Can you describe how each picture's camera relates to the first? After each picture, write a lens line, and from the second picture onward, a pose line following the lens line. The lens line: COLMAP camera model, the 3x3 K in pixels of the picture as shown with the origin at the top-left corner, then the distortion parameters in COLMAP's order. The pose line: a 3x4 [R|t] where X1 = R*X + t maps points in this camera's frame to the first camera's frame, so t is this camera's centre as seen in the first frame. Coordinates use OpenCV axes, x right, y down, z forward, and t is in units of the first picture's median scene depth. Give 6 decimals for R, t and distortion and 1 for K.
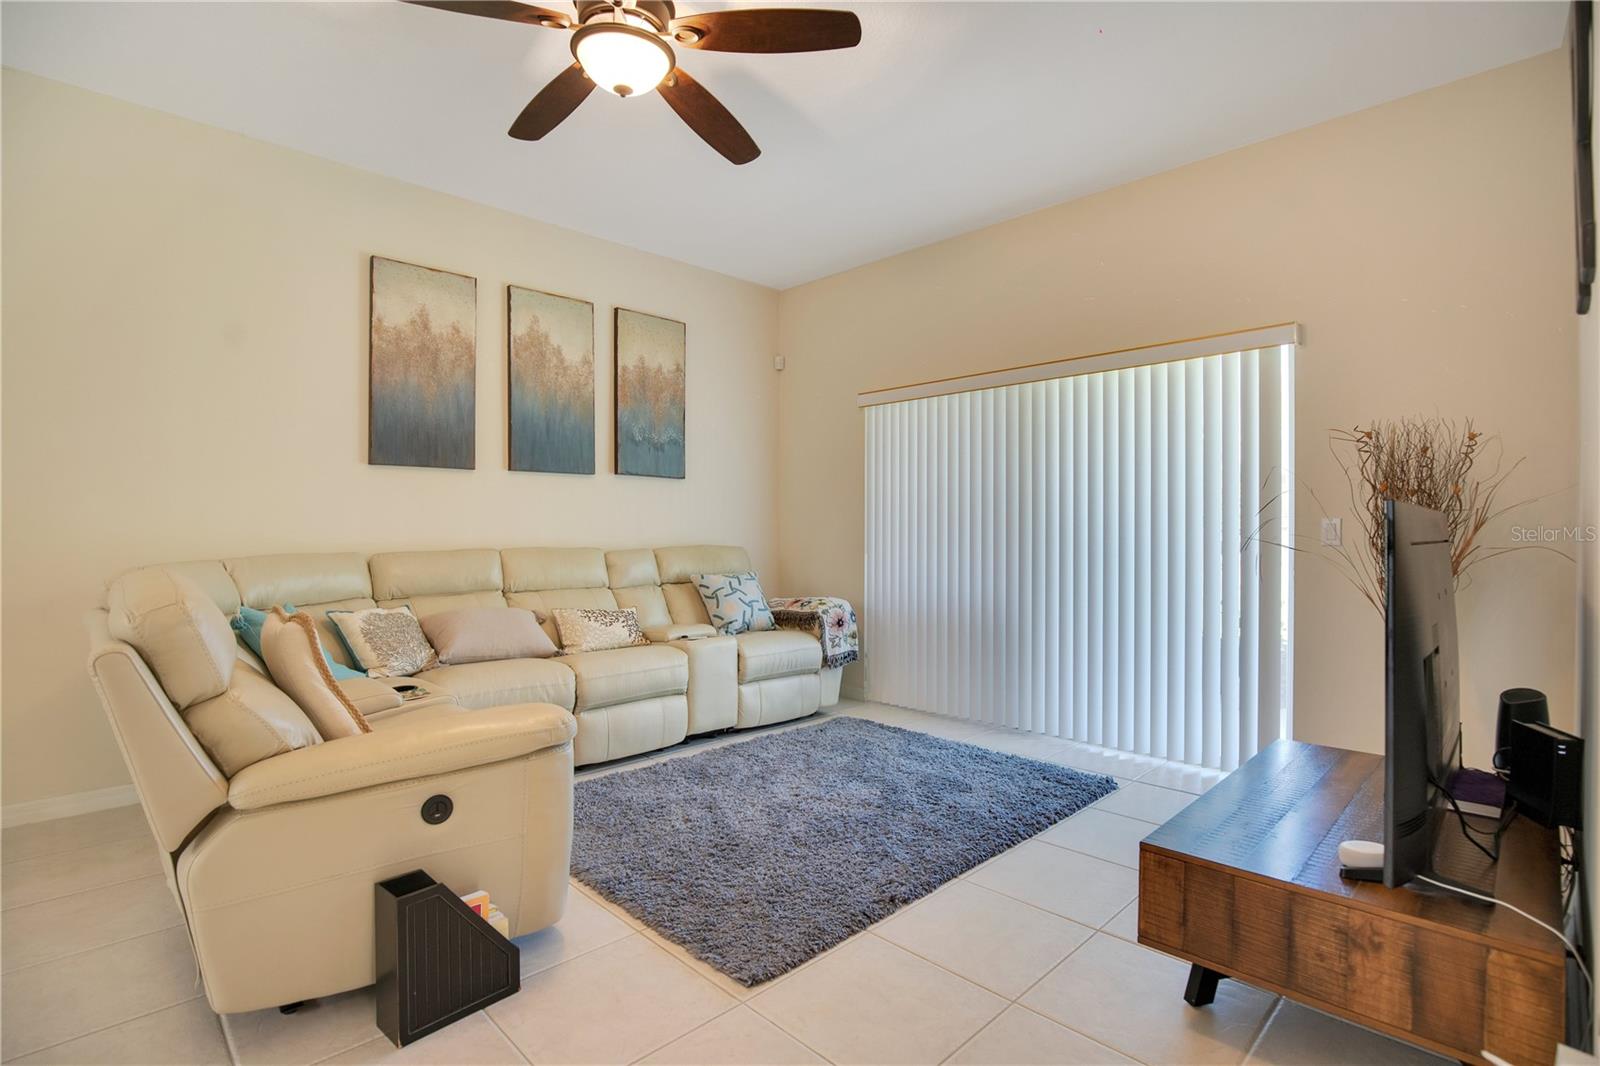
lens RADIAL K [[758.1, 0, 785.6], [0, 758.1, 536.3], [0, 0, 1]] dist [-0.027657, 0.005544]
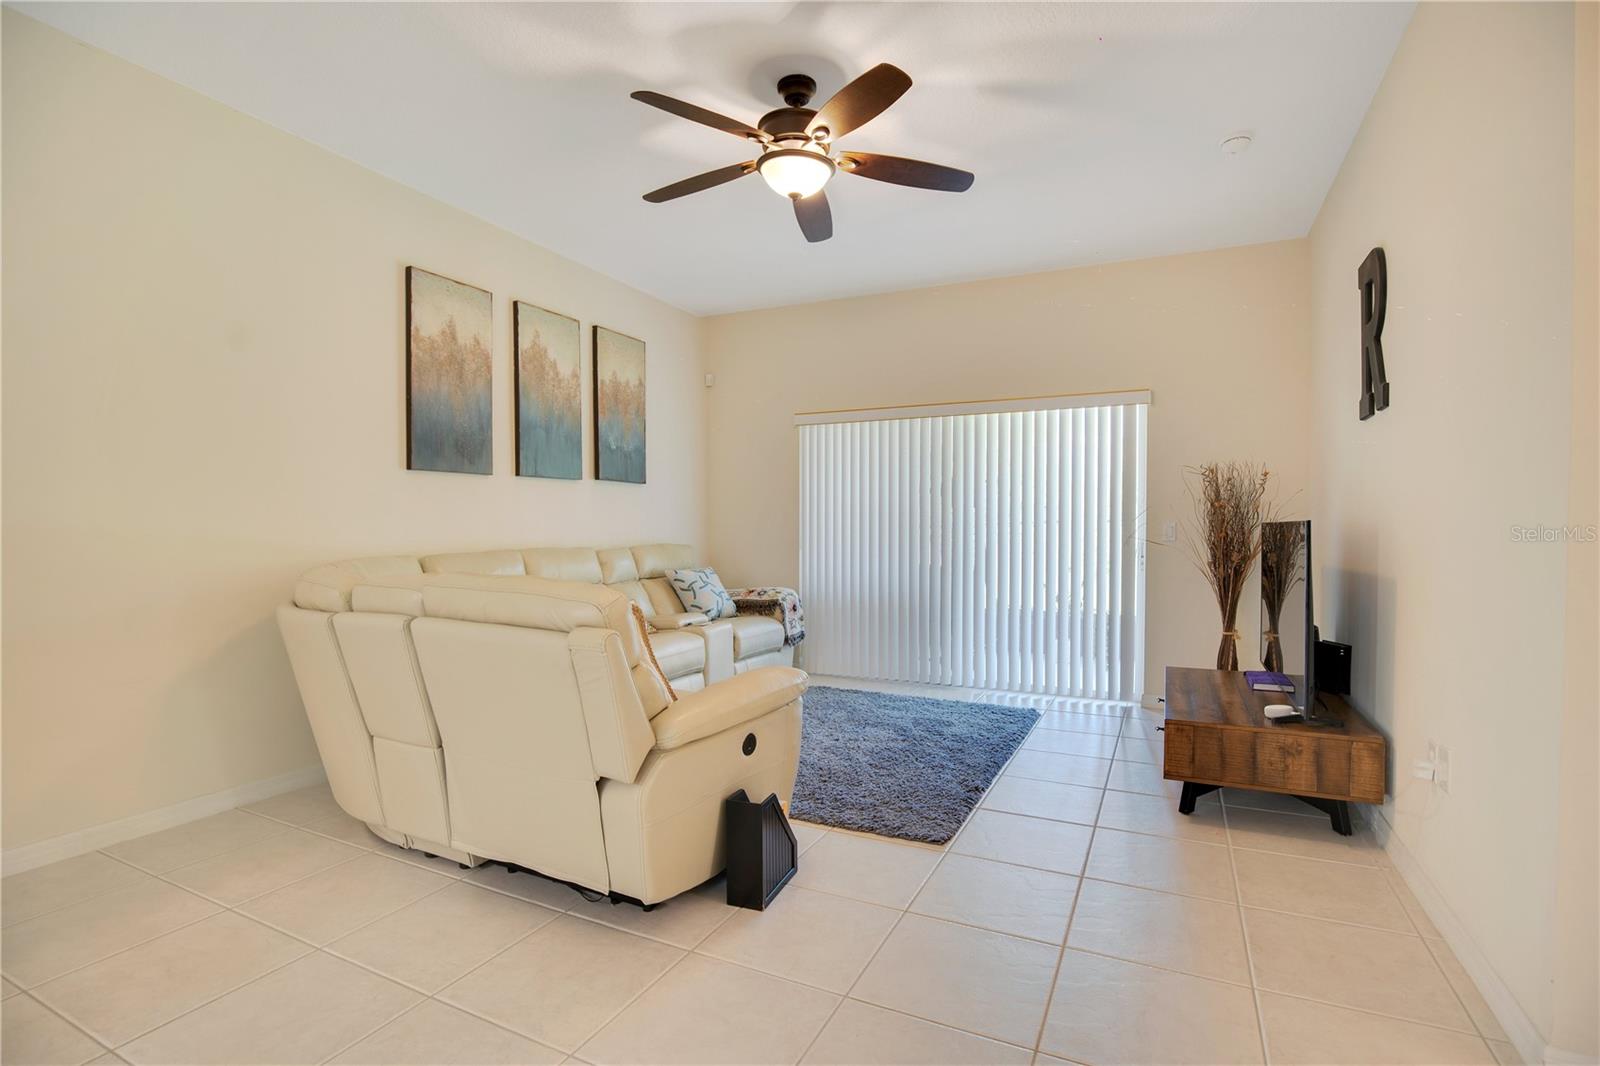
lens RADIAL K [[758.1, 0, 774.9], [0, 758.1, 548.1], [0, 0, 1]] dist [-0.027657, 0.005544]
pose [[0.946595, -0.012193, 0.322194, -0.378814], [0.004660, 0.999698, 0.024142, -0.009654], [-0.322391, -0.021351, 0.946366, -0.130891]]
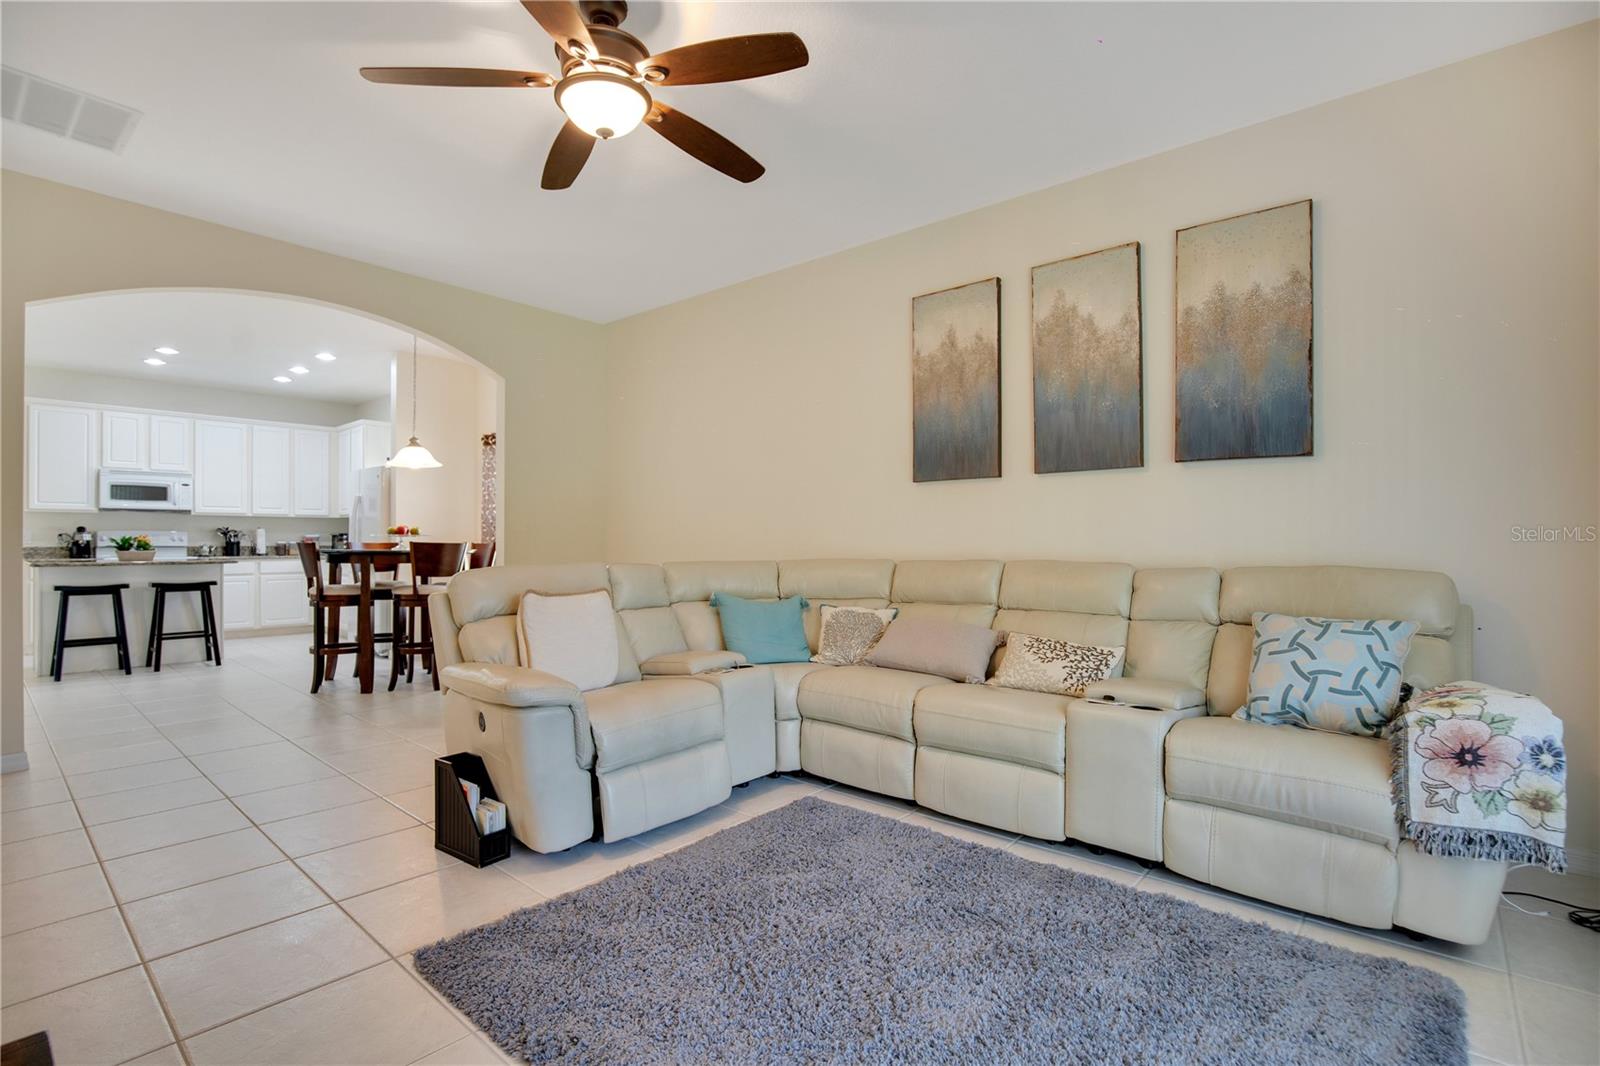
lens RADIAL K [[758.1, 0, 765.7], [0, 758.1, 527.4], [0, 0, 1]] dist [-0.027657, 0.005544]
pose [[0.075370, -0.018488, -0.996984, 0.514655], [-0.009383, 0.999771, -0.019249, -0.004061], [0.997111, 0.010806, 0.075180, 0.635912]]
